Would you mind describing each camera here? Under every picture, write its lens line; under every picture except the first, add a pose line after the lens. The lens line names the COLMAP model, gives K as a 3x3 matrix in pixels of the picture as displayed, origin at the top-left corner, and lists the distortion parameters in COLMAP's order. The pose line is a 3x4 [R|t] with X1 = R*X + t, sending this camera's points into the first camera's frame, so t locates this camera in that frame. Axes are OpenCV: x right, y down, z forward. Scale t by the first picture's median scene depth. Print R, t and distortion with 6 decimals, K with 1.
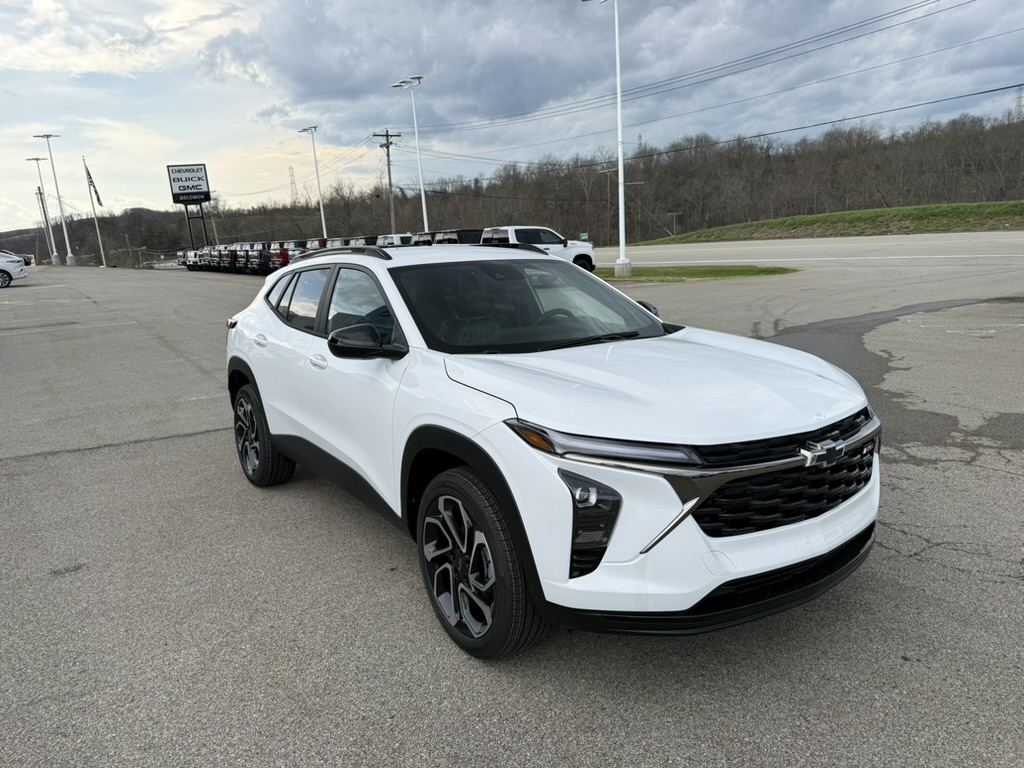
lens RADIAL K [[764.6, 0, 506.4], [0, 764.6, 387.3], [0, 0, 1]] dist [0.008799, -0.032703]
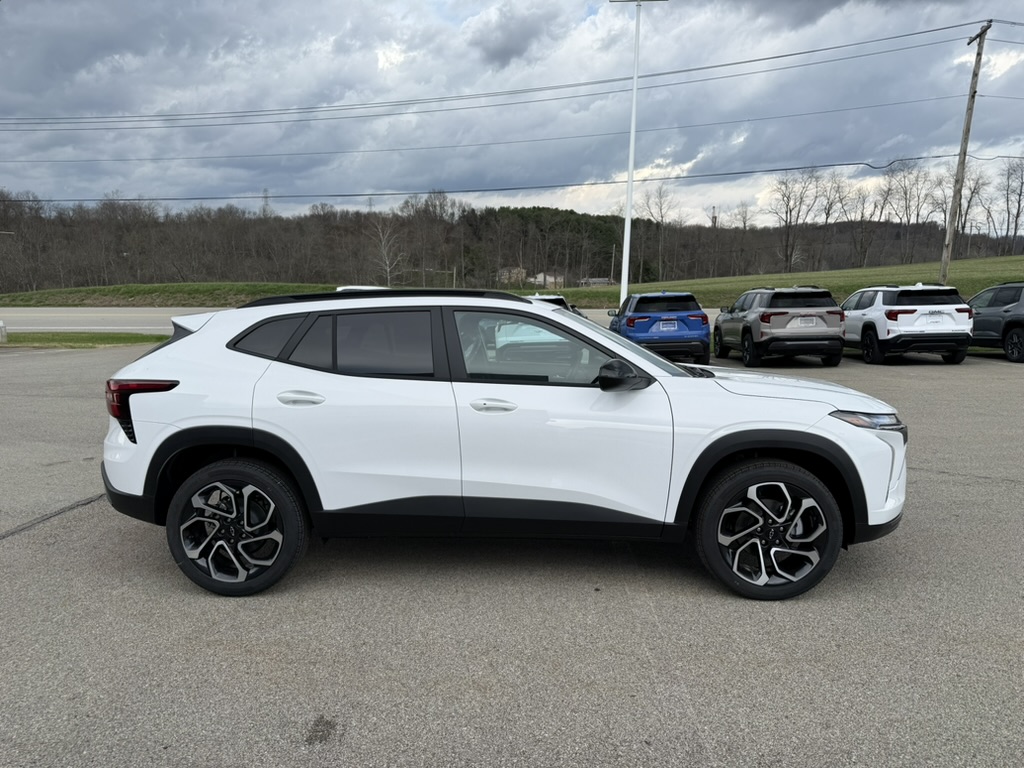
lens RADIAL K [[764.6, 0, 506.4], [0, 764.6, 387.3], [0, 0, 1]] dist [0.008799, -0.032703]
pose [[0.564042, -0.042248, 0.824665, -0.157059], [0.120413, 0.992223, -0.031526, -0.003841], [-0.816919, 0.117083, 0.564743, 0.066511]]
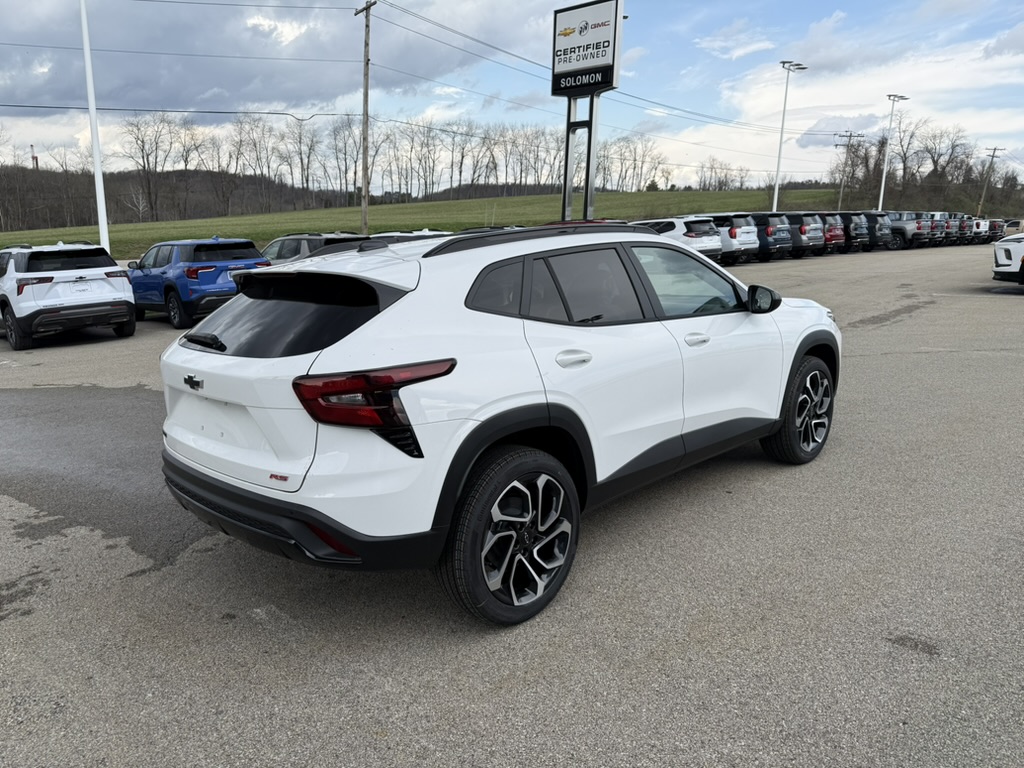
lens RADIAL K [[753.5, 0, 512.0], [0, 753.5, 384.0], [0, 0, 1]] dist [0.003539, -0.003374]
pose [[-0.227643, -0.125014, 0.965686, -0.173905], [0.211783, 0.961628, 0.174413, -0.030929], [-0.950435, 0.244220, -0.192432, 0.218686]]
